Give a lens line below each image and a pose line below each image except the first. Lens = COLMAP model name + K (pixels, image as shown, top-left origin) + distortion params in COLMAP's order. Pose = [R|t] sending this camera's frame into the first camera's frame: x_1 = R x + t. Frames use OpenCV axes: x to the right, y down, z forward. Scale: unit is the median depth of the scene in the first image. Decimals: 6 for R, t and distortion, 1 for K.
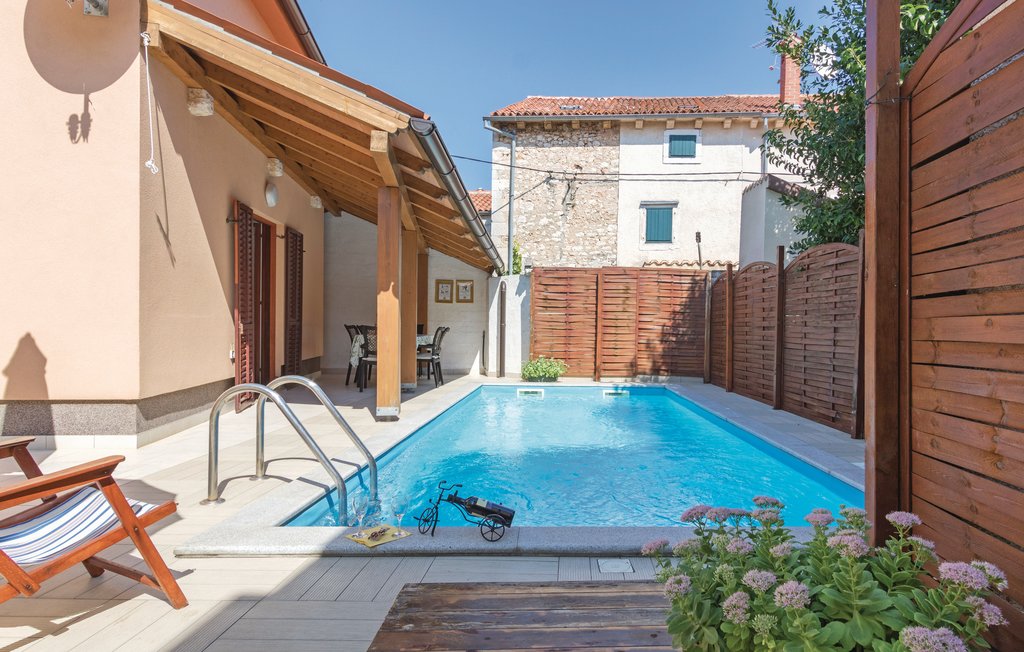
lens RADIAL K [[583.4, 0, 514.5], [0, 583.4, 329.4], [0, 0, 1]] dist [0.000436, -0.000659]
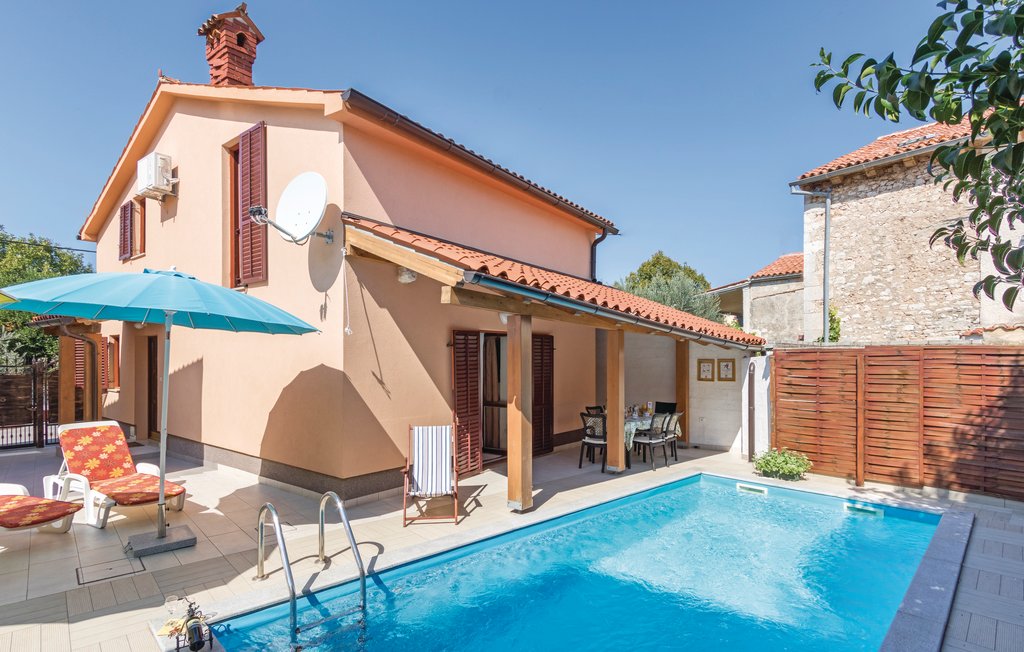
lens RADIAL K [[463.5, 0, 535.5], [0, 463.5, 359.4], [0, 0, 1]] dist [-0.003418, -0.000495]
pose [[0.714981, -0.014193, -0.698999, 0.248145], [0.003775, 0.999858, -0.016440, -0.072895], [0.699133, 0.009116, 0.714933, 0.187879]]
